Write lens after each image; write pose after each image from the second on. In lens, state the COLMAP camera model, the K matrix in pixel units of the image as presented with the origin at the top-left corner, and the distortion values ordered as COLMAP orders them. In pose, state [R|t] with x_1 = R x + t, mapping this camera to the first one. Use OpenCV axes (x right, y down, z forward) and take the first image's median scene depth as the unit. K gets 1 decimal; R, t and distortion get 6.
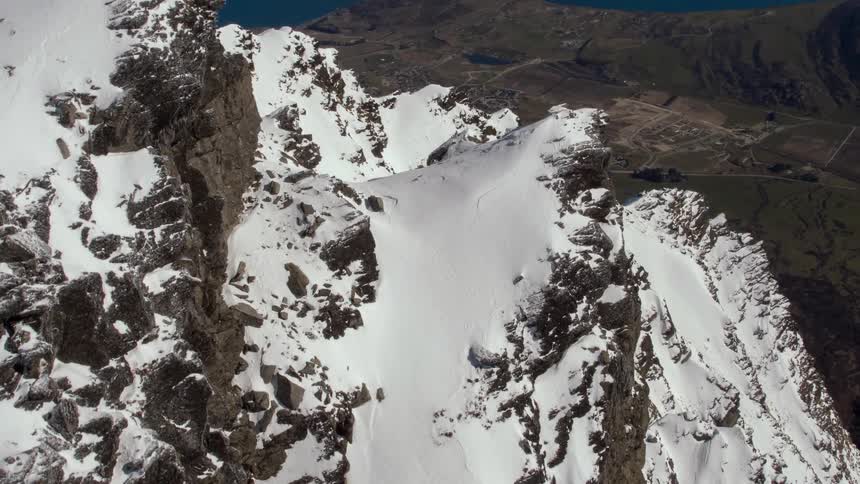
lens RADIAL K [[835.7, 0, 430.0], [0, 835.7, 242.0], [0, 0, 1]] dist [0.006540, -0.001442]
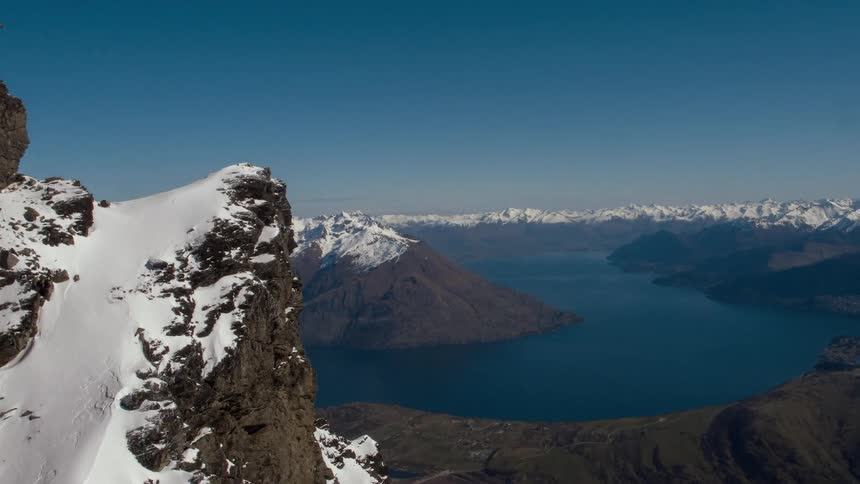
lens RADIAL K [[835.7, 0, 430.0], [0, 835.7, 242.0], [0, 0, 1]] dist [0.006540, -0.001442]
pose [[0.994276, -0.005074, 0.106725, 0.069967], [0.054913, 0.881123, -0.469688, 0.148598], [-0.091654, 0.472860, 0.876358, -0.064748]]
